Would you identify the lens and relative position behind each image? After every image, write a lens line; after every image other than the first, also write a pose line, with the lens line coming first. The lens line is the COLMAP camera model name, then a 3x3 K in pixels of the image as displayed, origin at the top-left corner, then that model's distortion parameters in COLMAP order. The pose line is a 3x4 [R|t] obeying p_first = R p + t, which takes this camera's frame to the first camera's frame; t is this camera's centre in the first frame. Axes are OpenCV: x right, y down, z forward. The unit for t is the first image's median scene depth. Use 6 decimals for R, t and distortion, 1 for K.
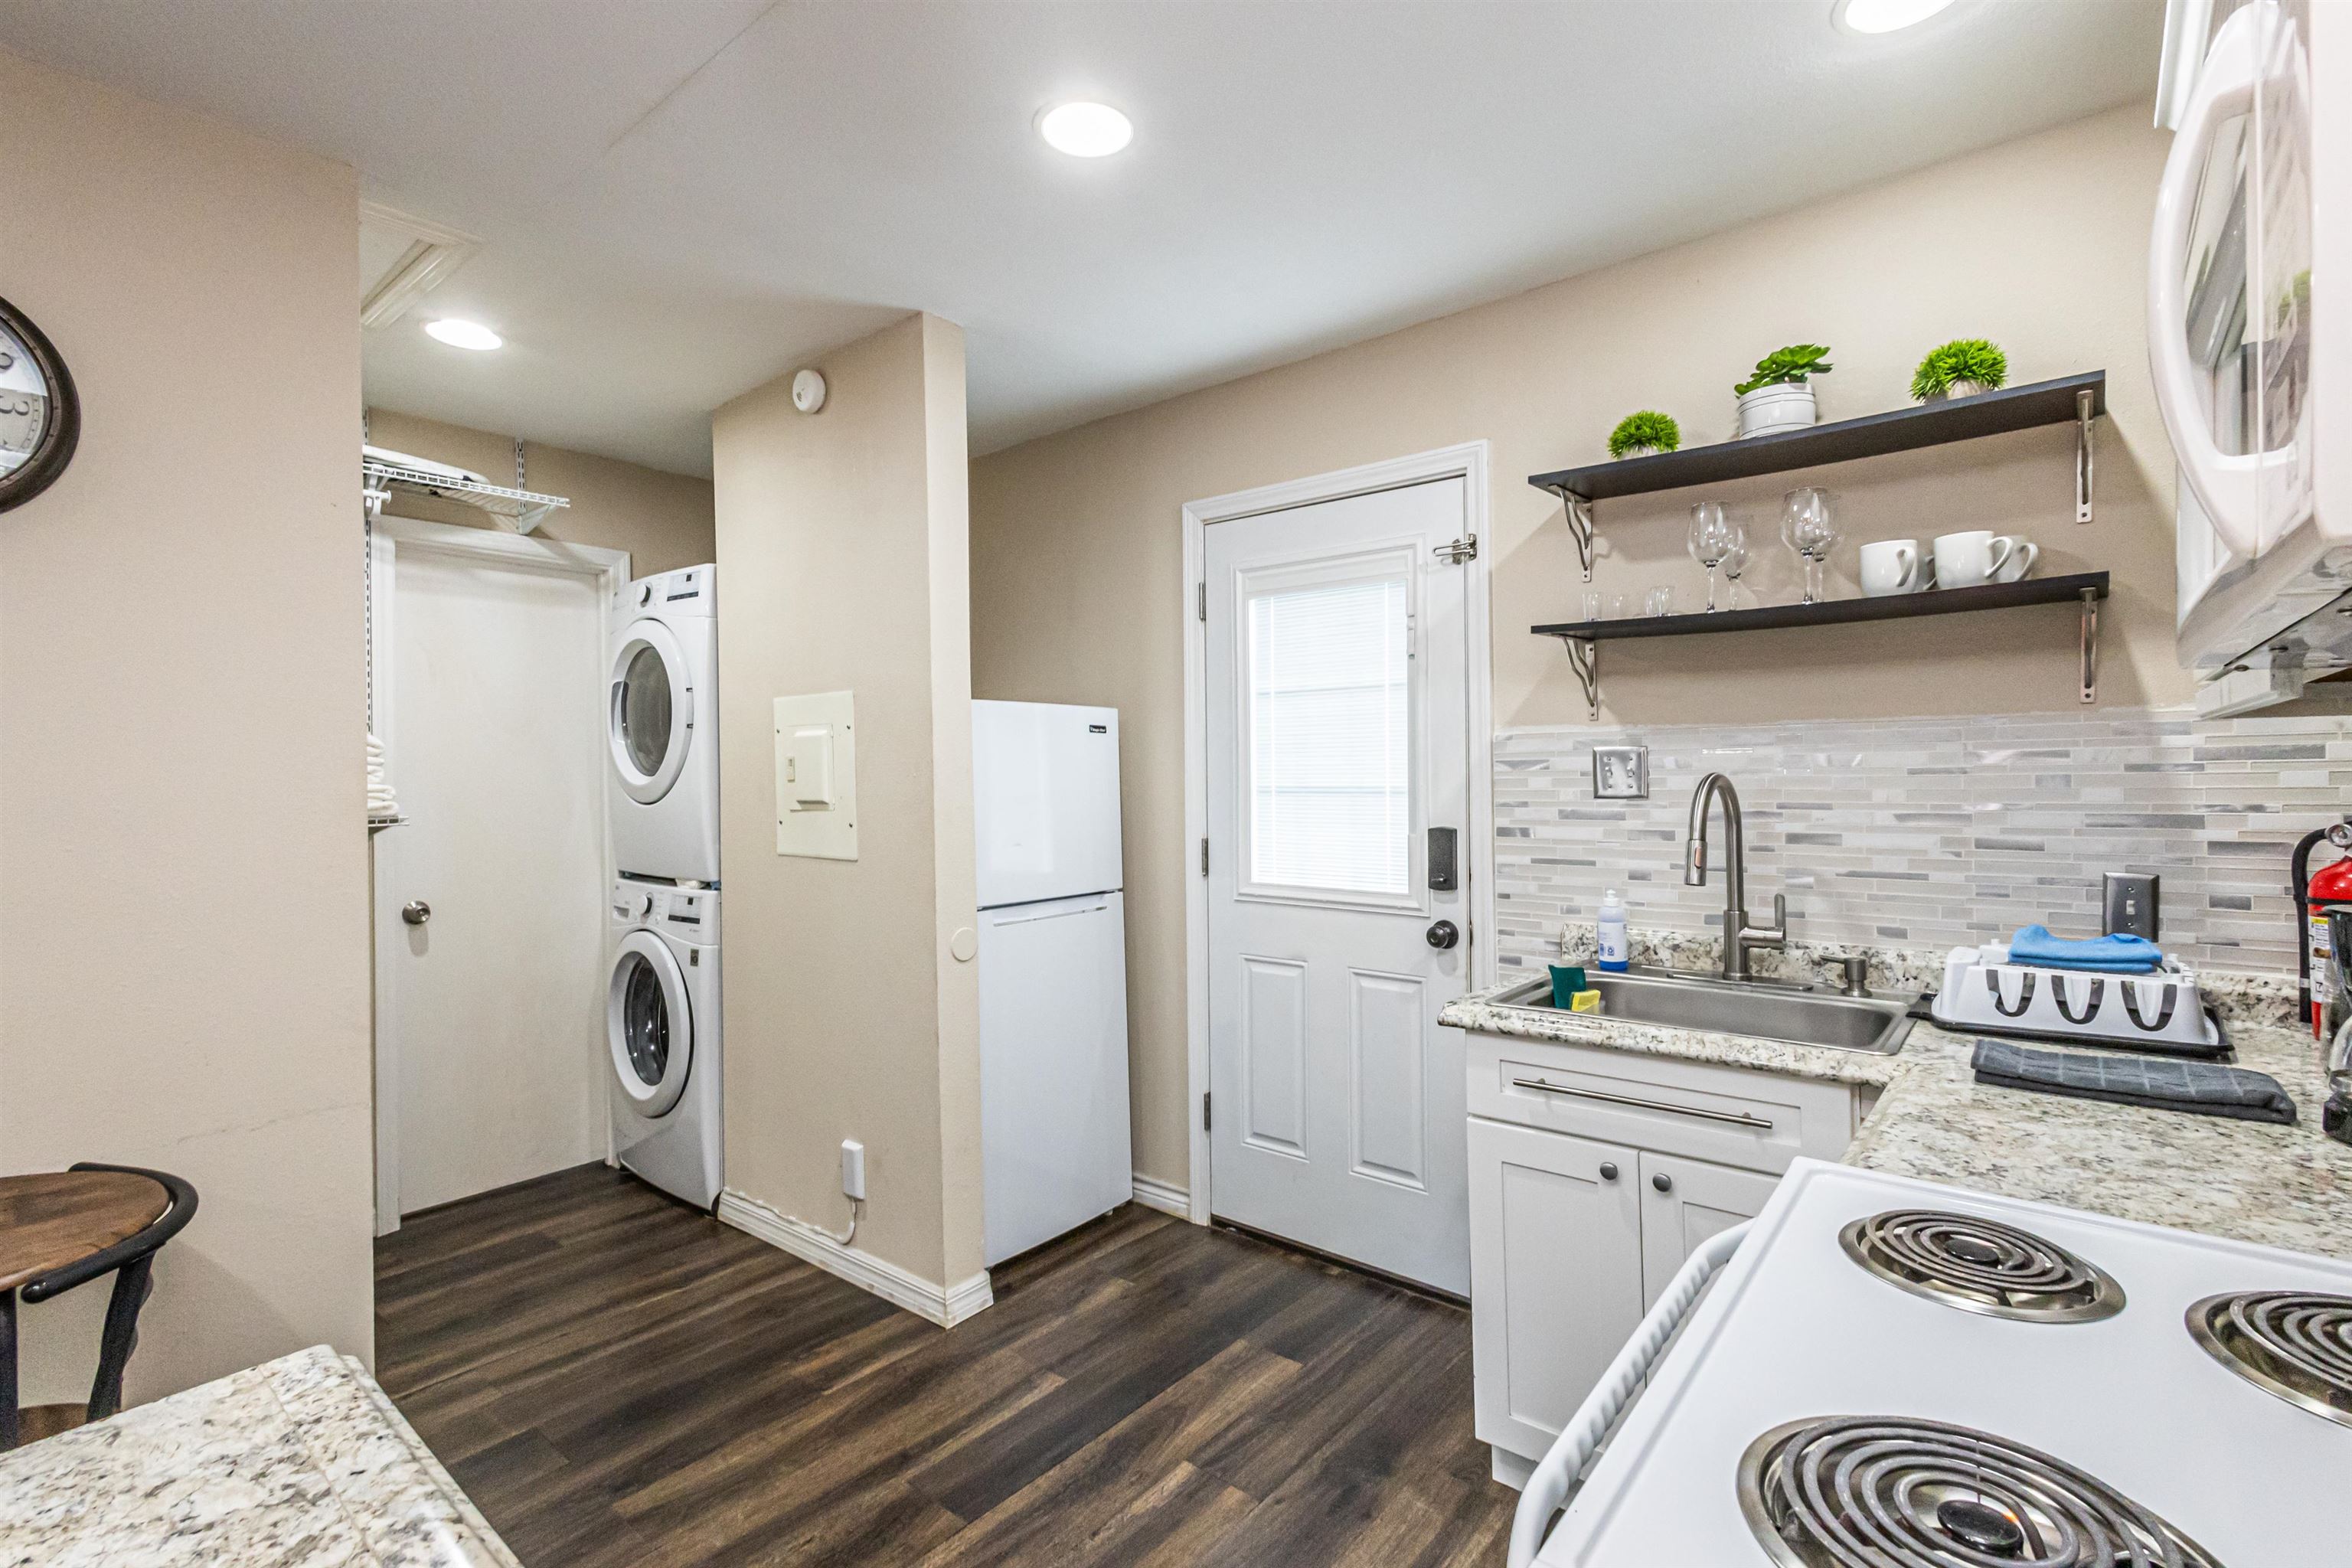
lens RADIAL K [[1087.9, 0, 1174.9], [0, 1087.9, 772.7], [0, 0, 1]] dist [0.005738, 0.002950]
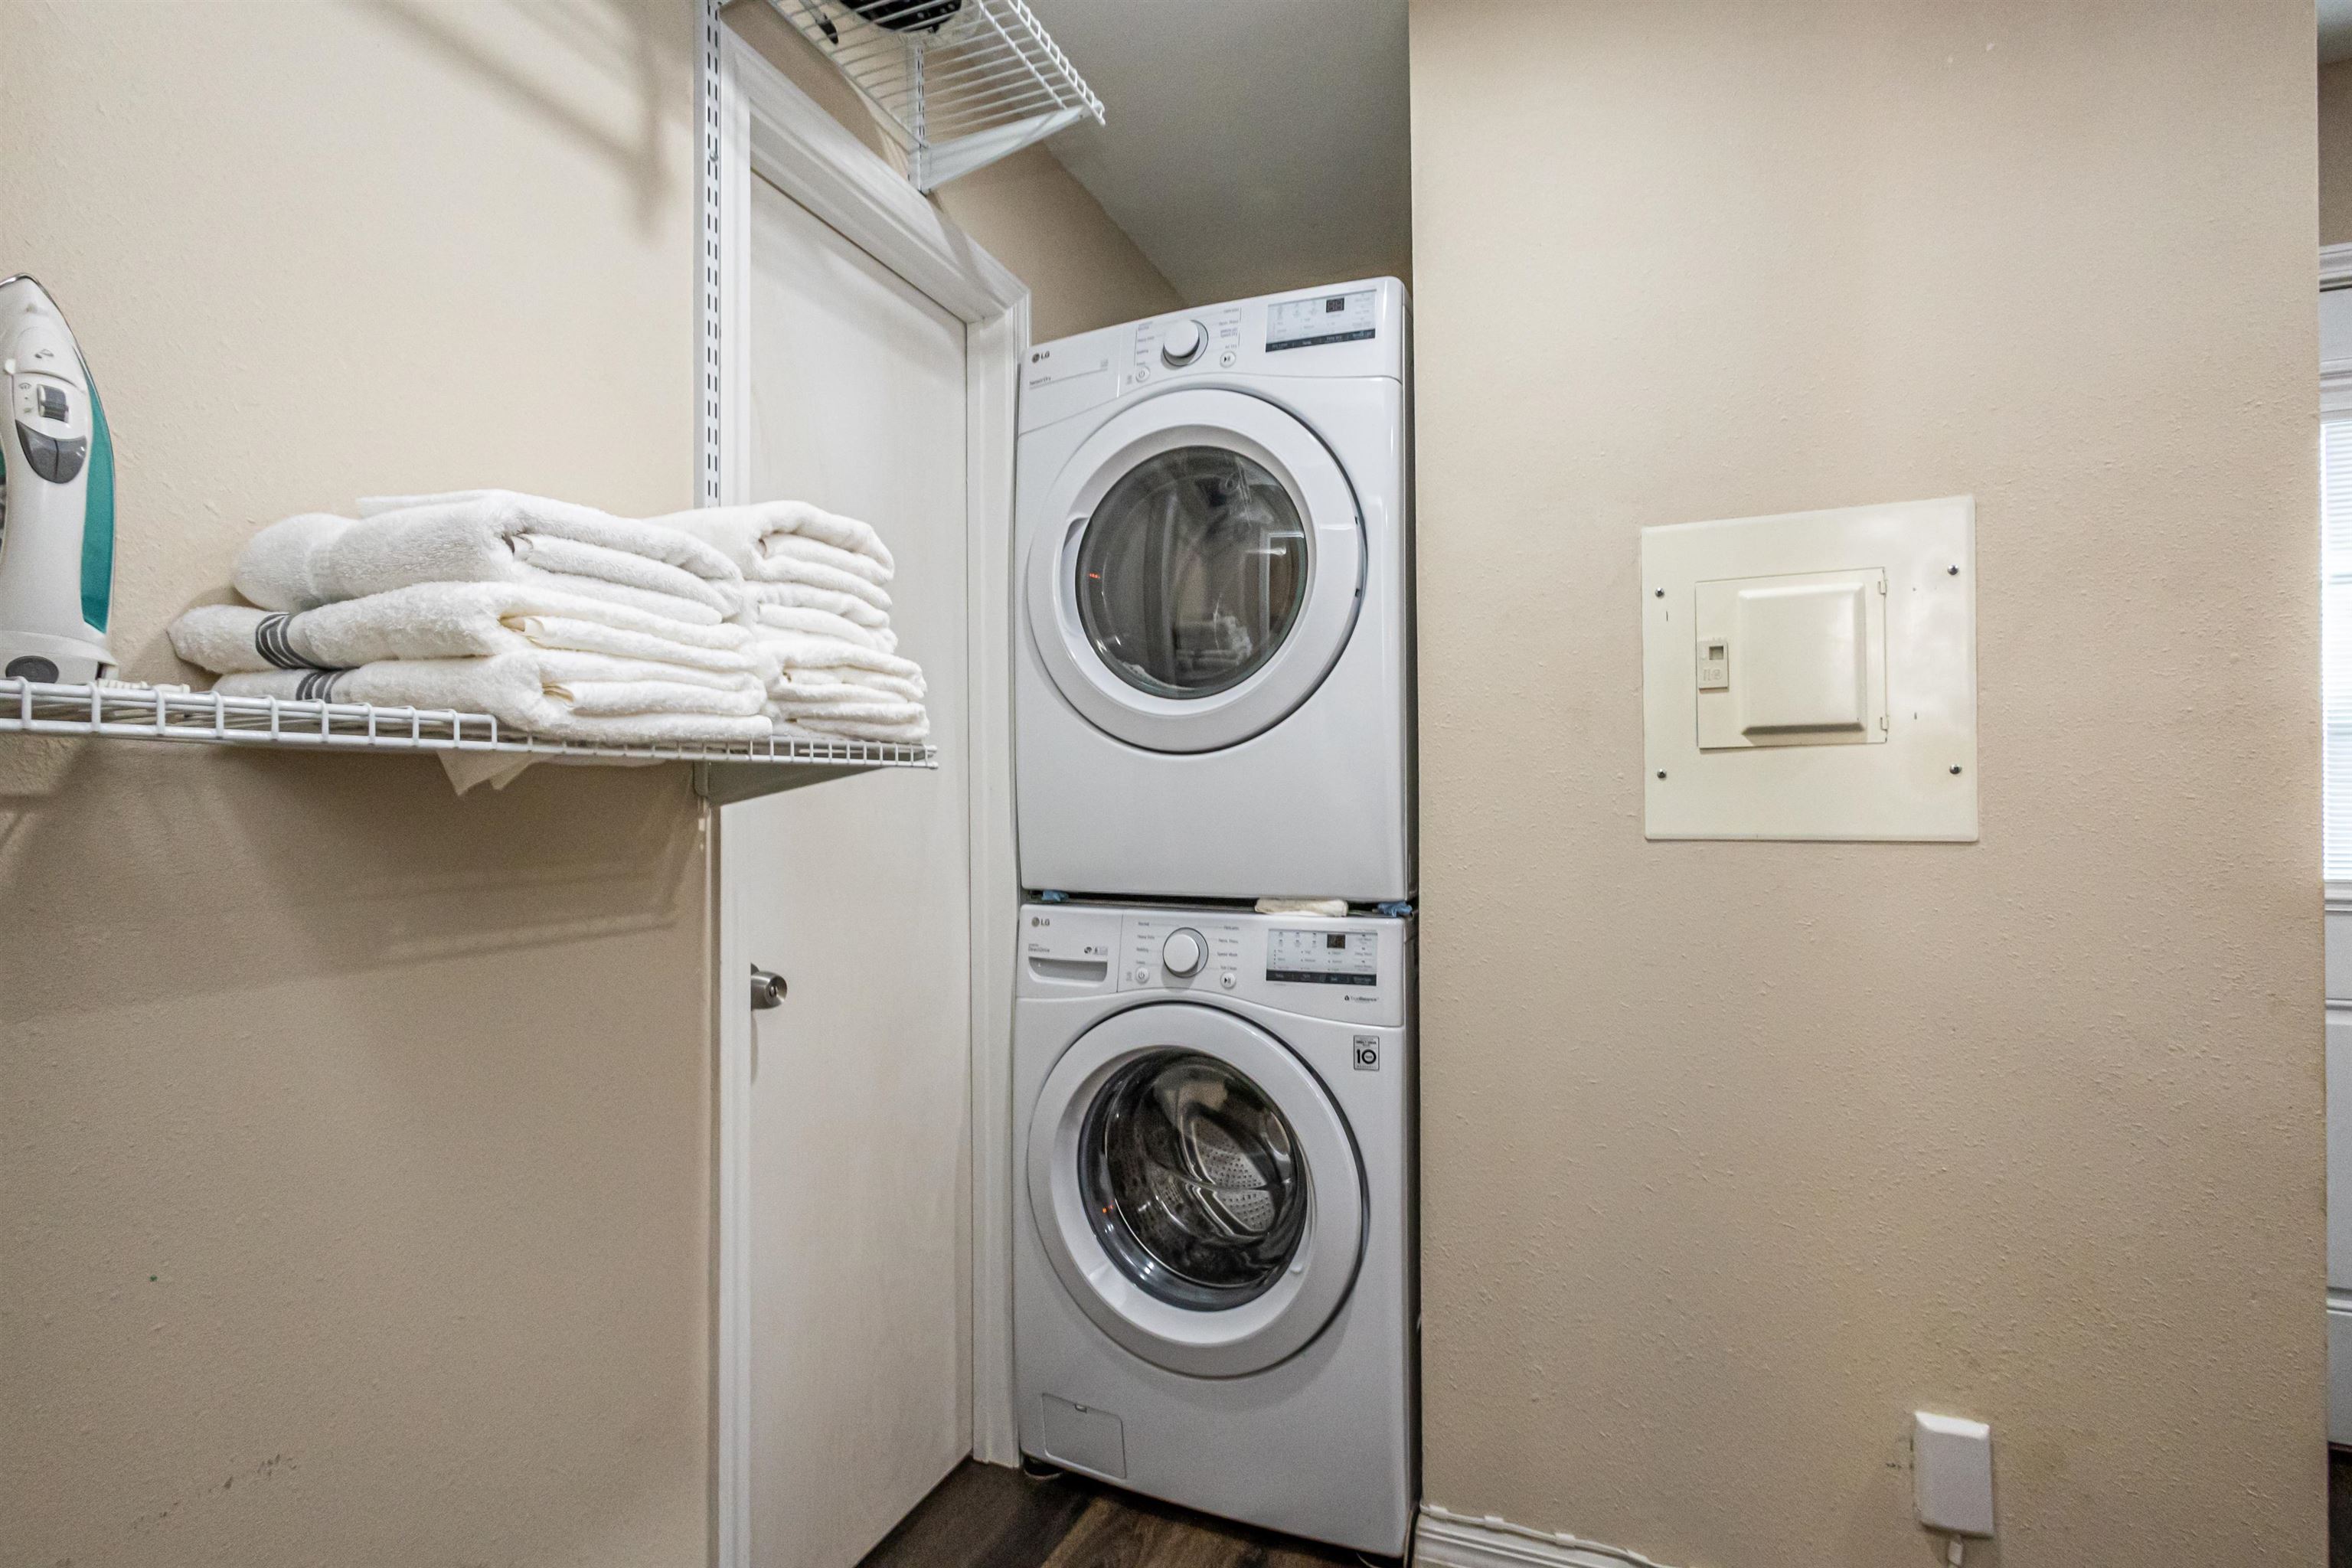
lens RADIAL K [[1087.9, 0, 1180.1], [0, 1087.9, 791.4], [0, 0, 1]] dist [0.005738, 0.002950]
pose [[0.954080, 0.007571, 0.299457, -0.670319], [-0.002619, 0.999853, -0.016934, 0.057686], [-0.299542, 0.015372, 0.953959, 0.542868]]
